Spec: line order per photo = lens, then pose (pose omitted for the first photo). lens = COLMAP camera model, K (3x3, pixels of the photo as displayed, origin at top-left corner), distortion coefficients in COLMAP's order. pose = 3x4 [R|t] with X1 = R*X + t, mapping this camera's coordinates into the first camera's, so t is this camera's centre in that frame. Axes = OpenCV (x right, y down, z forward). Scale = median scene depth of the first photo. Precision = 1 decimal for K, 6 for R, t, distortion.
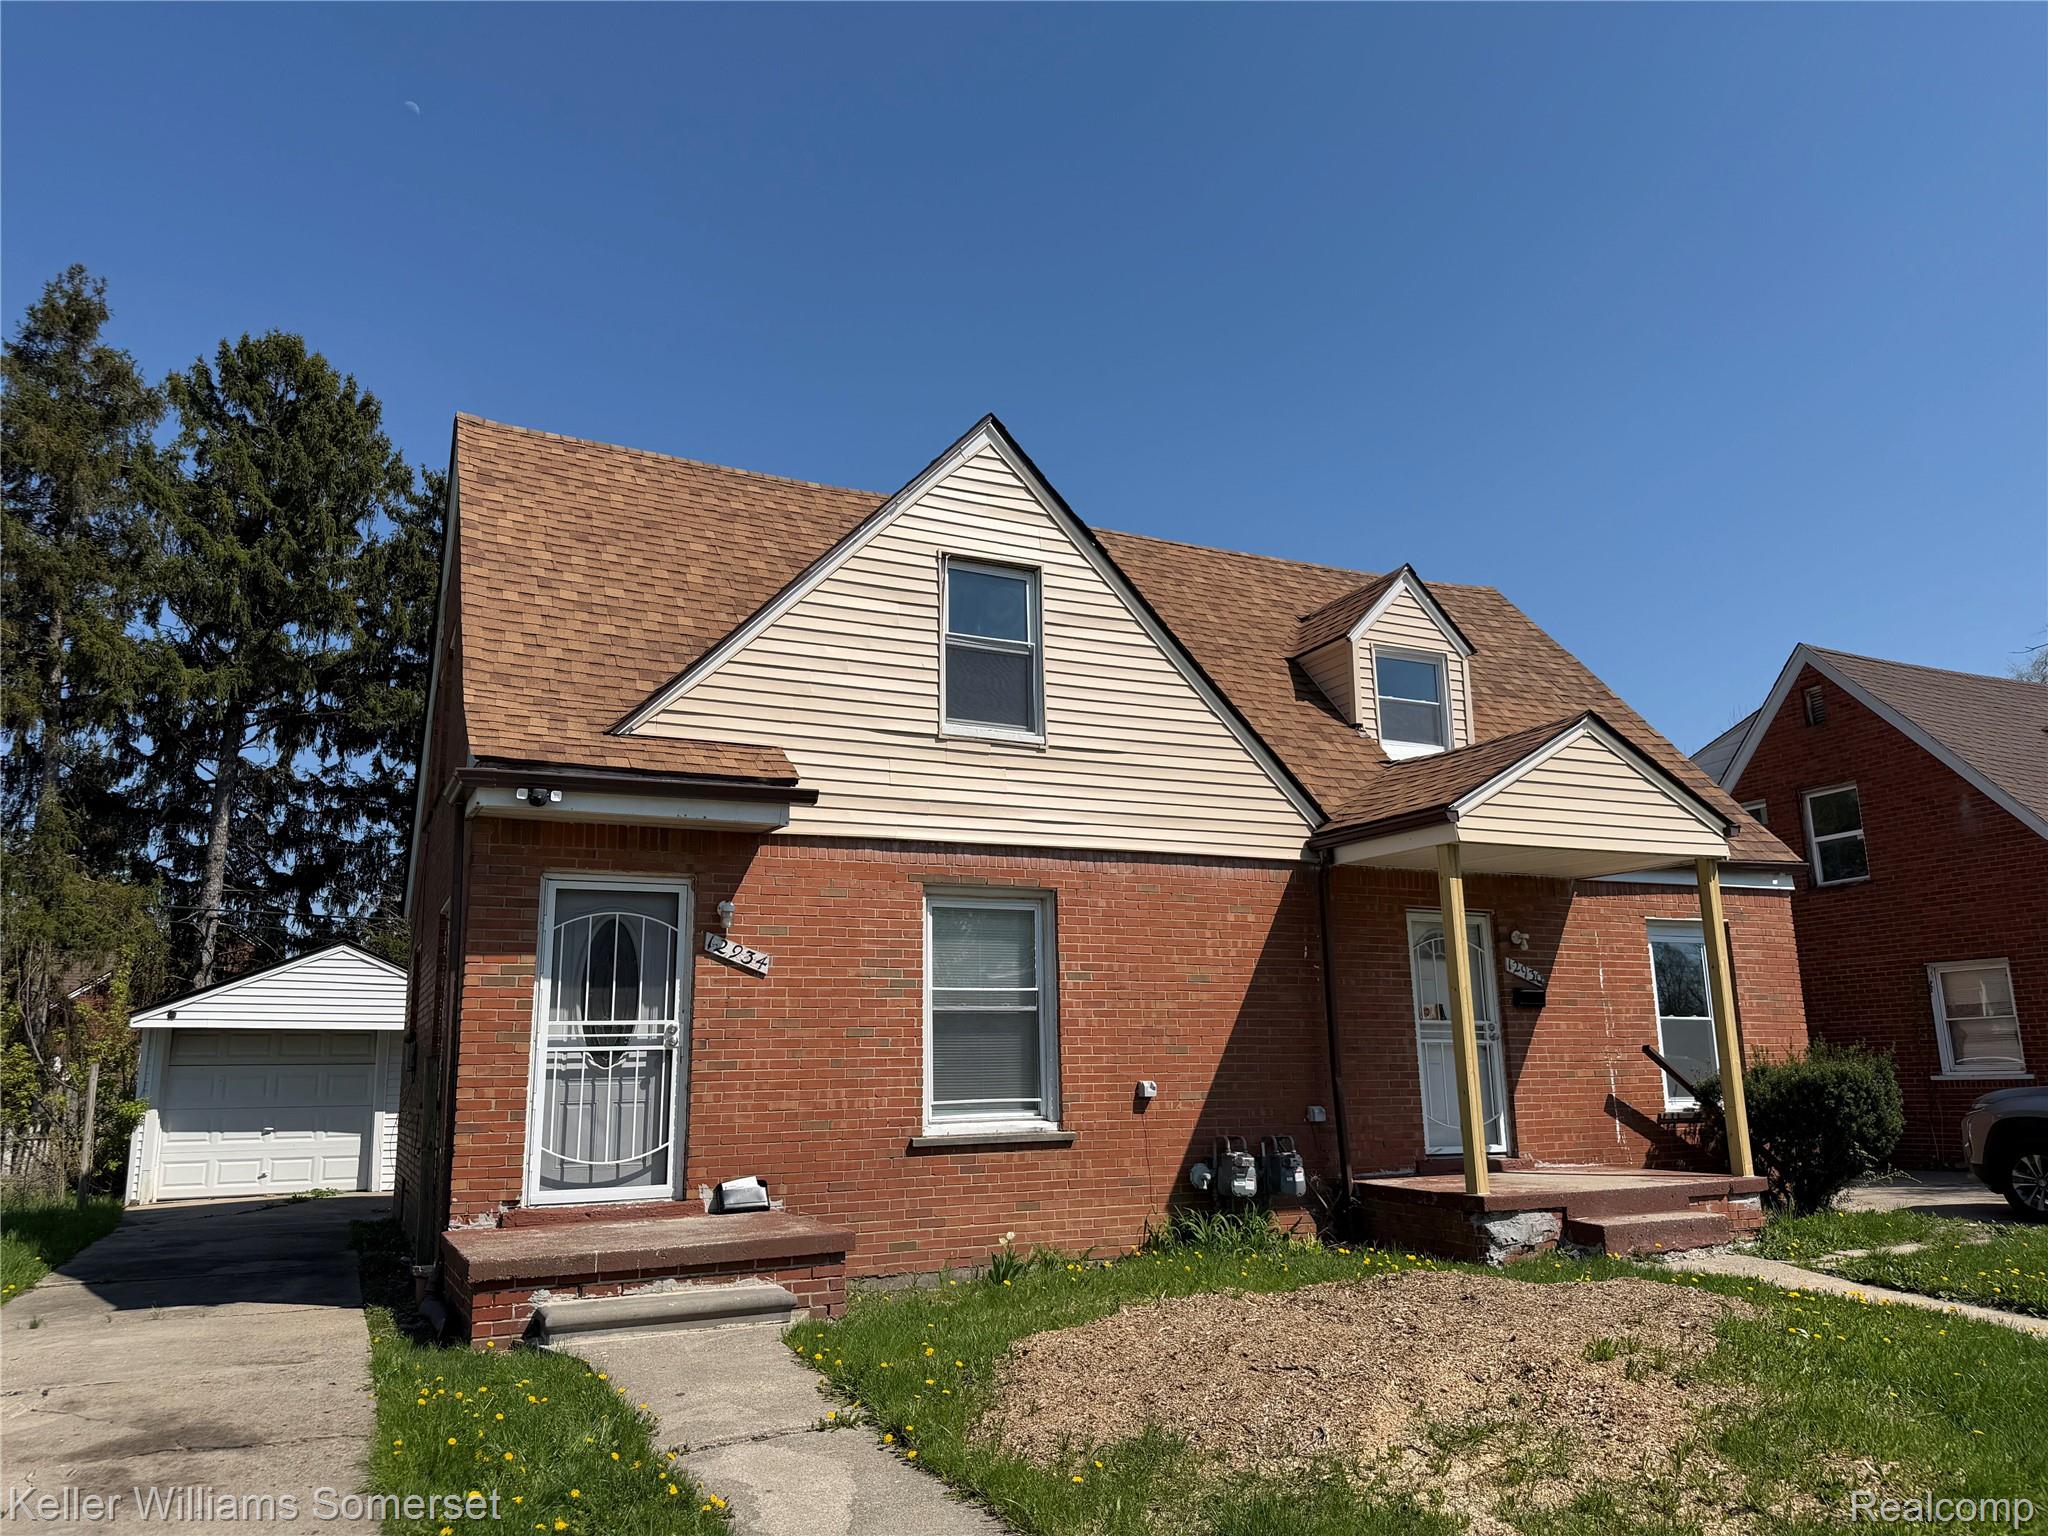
lens RADIAL K [[1393.9, 0, 1002.9], [0, 1393.9, 762.2], [0, 0, 1]] dist [0.056443, -0.083537]
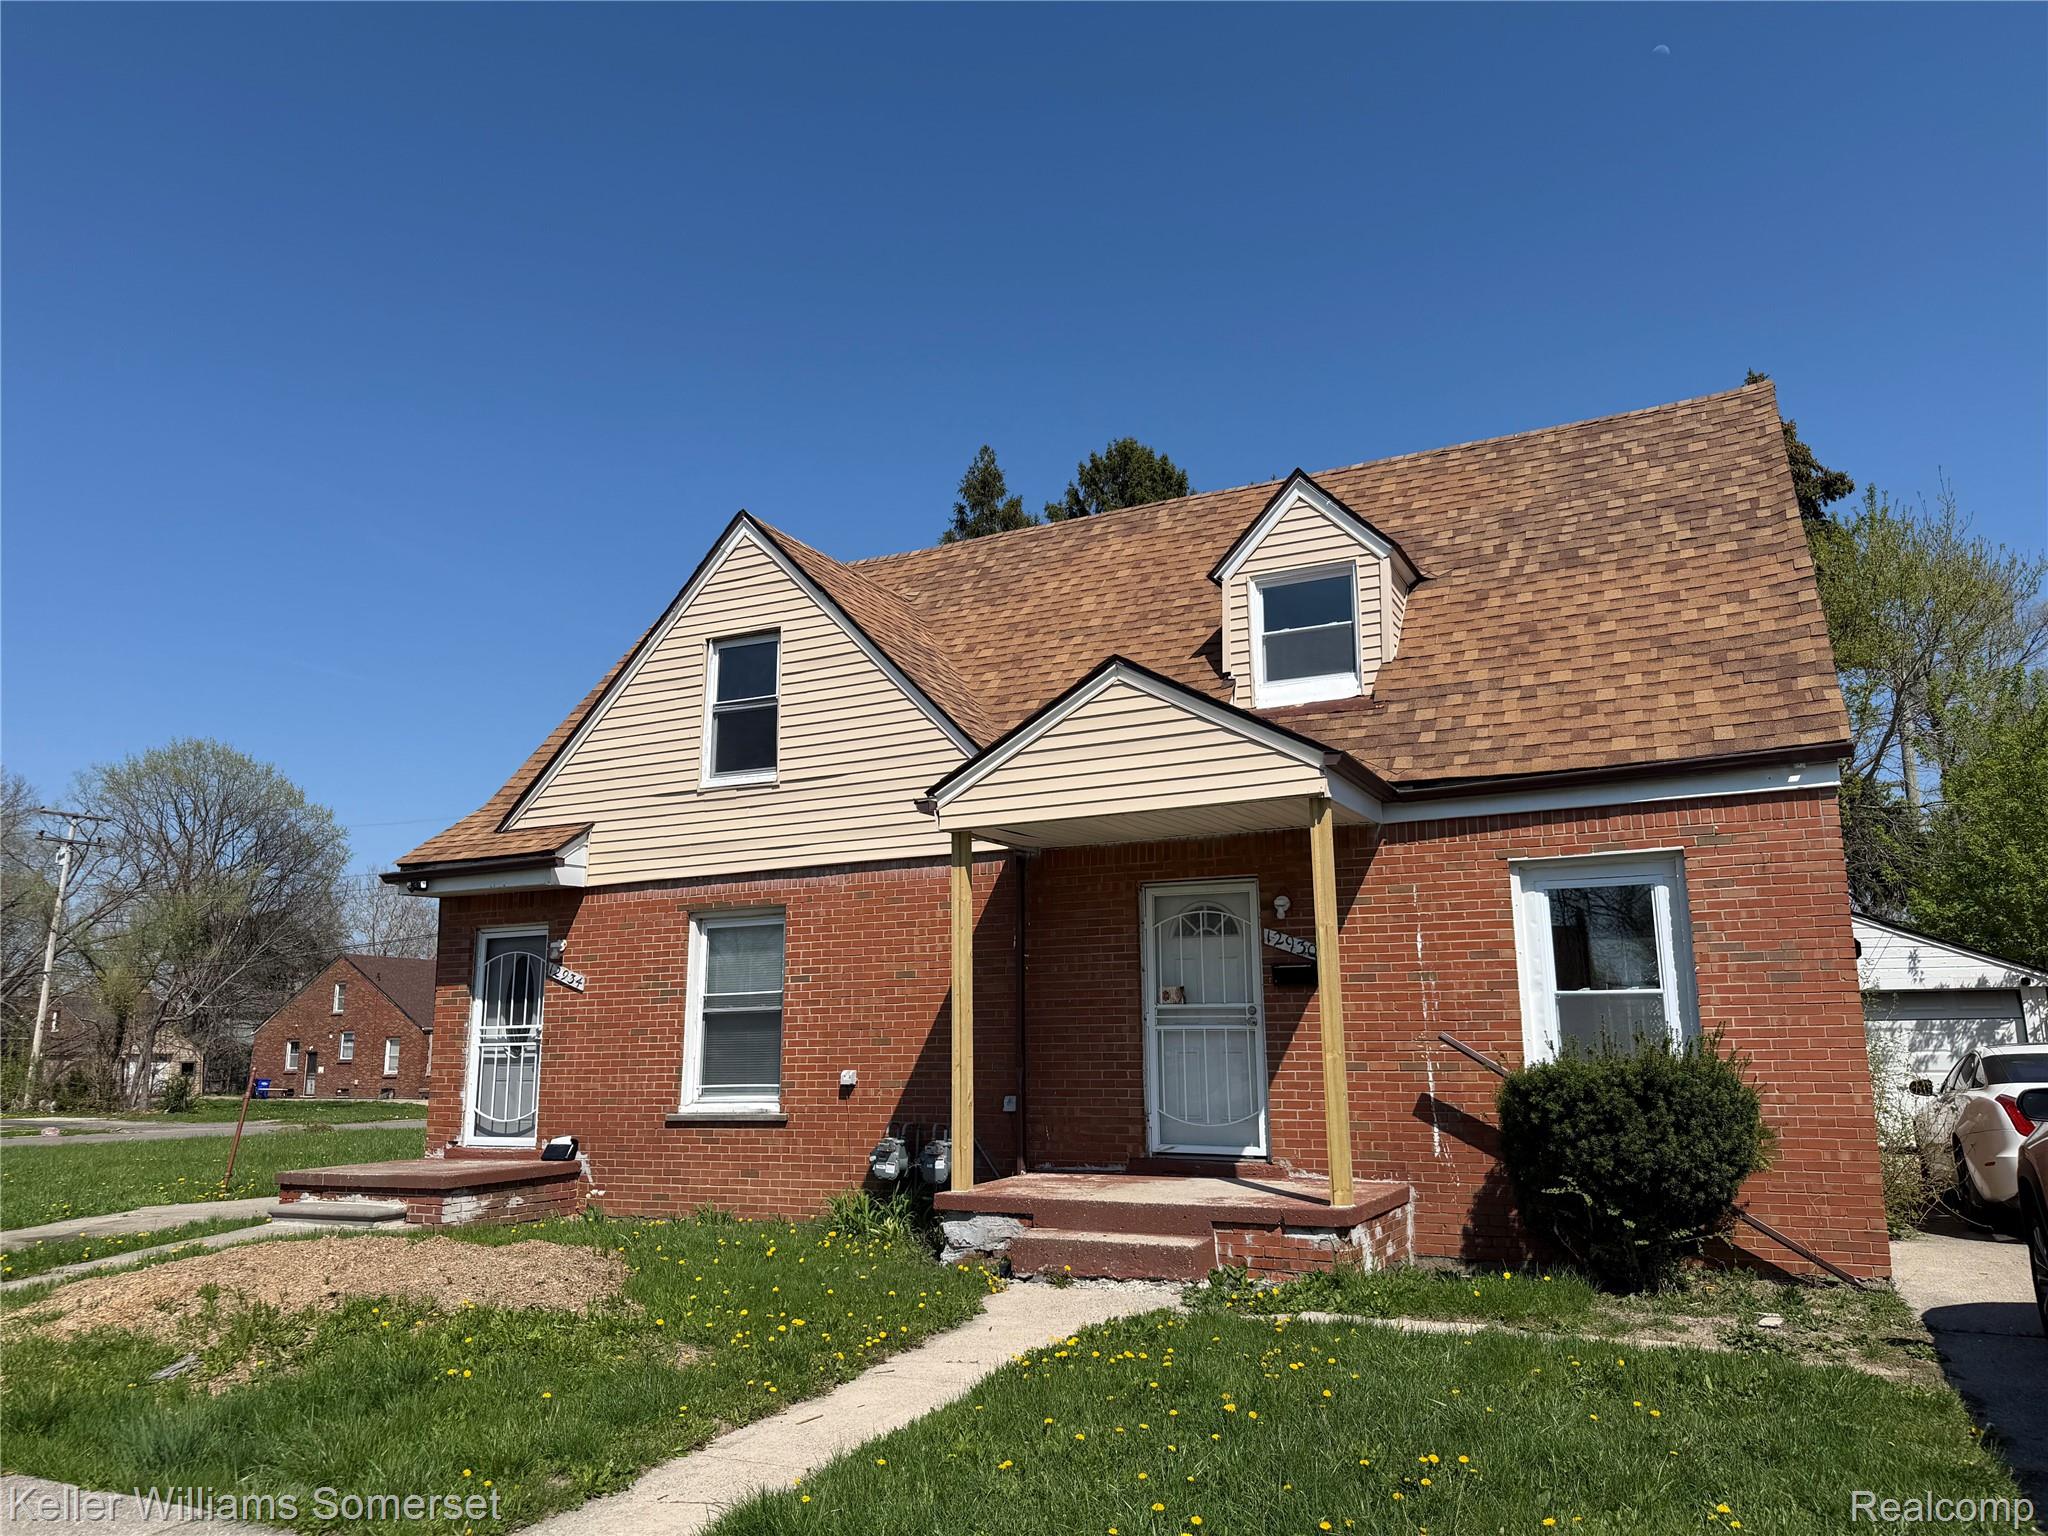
lens RADIAL K [[1393.9, 0, 1044.8], [0, 1393.9, 752.0], [0, 0, 1]] dist [0.056443, -0.083537]
pose [[0.643423, -0.152006, -0.750268, 1.063786], [0.168379, 0.984187, -0.054999, 0.065880], [0.746764, -0.090941, 0.658843, 0.403229]]
